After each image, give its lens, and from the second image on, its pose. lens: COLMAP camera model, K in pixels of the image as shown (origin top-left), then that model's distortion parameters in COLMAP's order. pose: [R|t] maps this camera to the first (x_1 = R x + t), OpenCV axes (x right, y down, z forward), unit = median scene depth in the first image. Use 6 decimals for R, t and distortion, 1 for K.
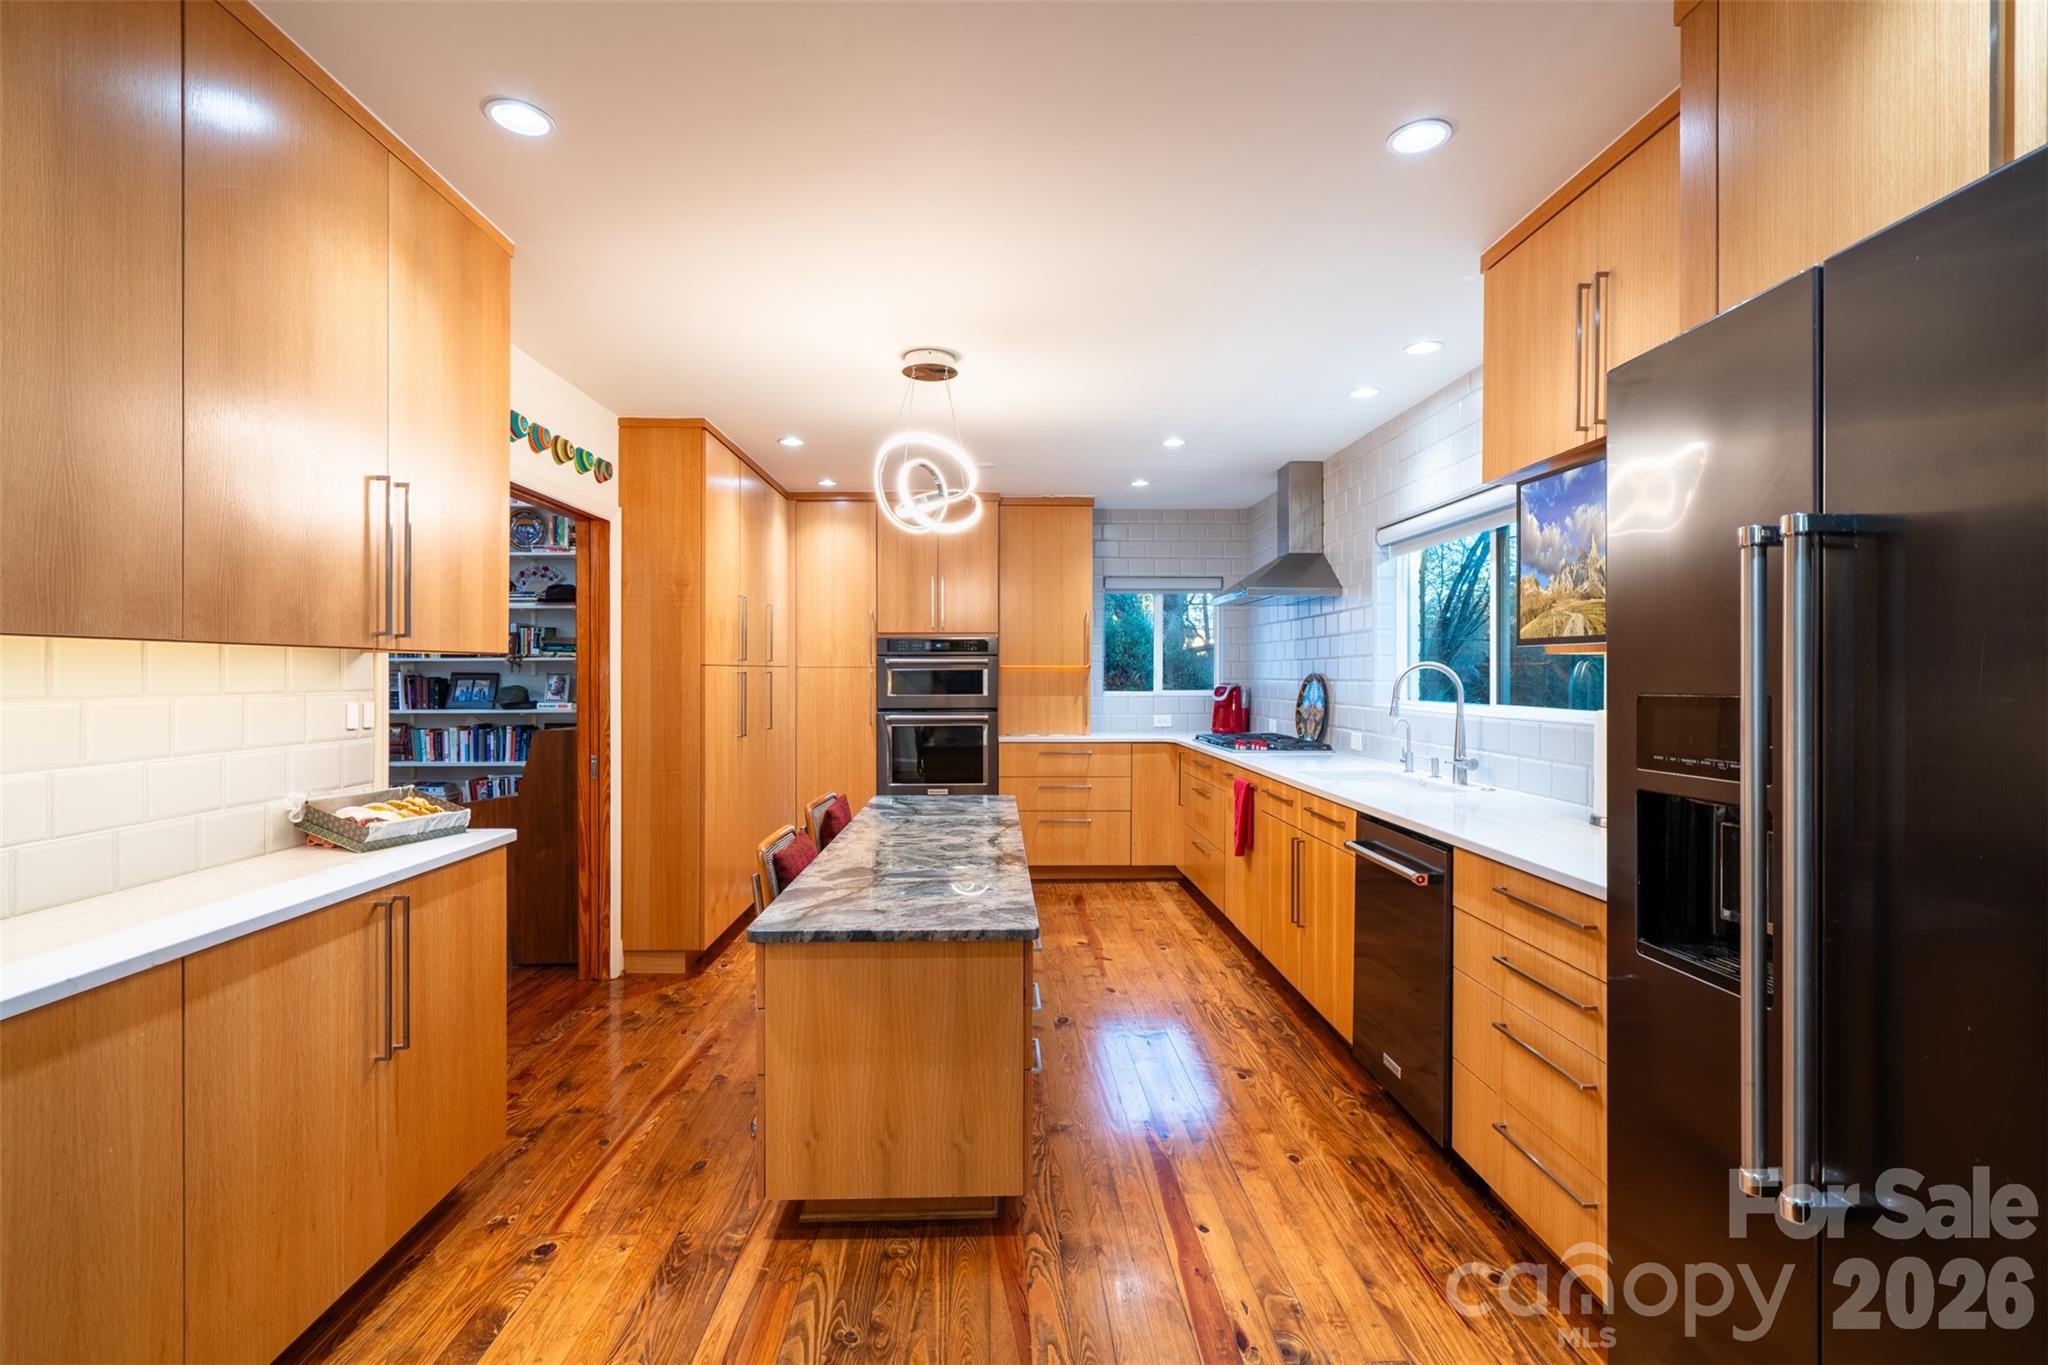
lens RADIAL K [[942.1, 0, 1096.1], [0, 942.1, 680.2], [0, 0, 1]] dist [-0.004366, 0.001372]
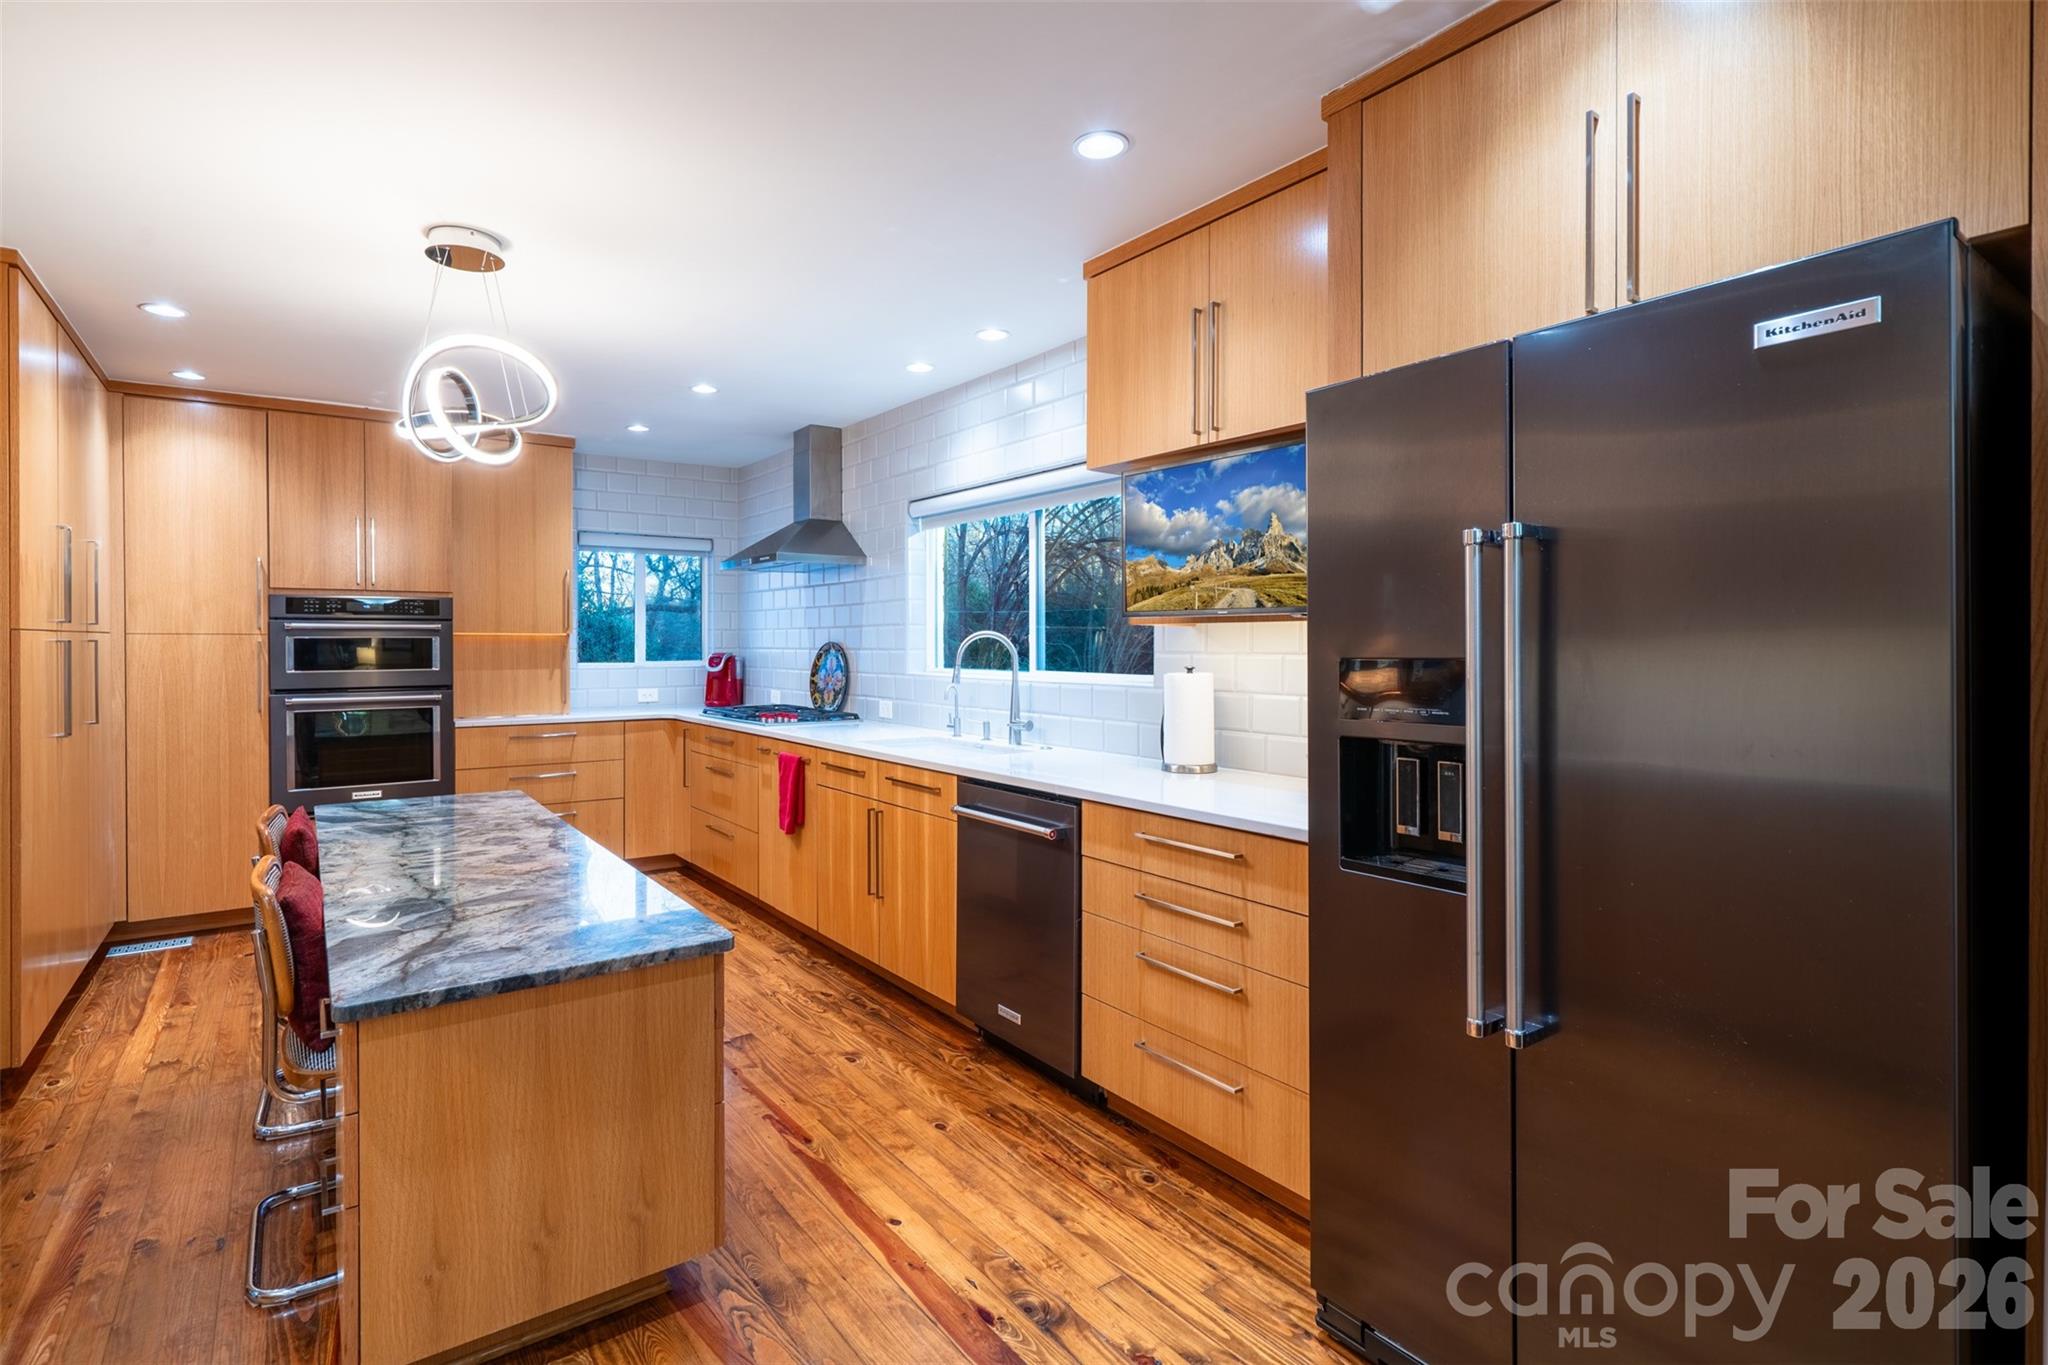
lens RADIAL K [[942.1, 0, 1054.8], [0, 942.1, 650.2], [0, 0, 1]] dist [-0.004366, 0.001372]
pose [[0.842712, -0.005021, 0.538342, -0.201944], [0.004553, 0.999987, 0.002199, 0.000104], [-0.538346, 0.000598, 0.842724, 0.081805]]
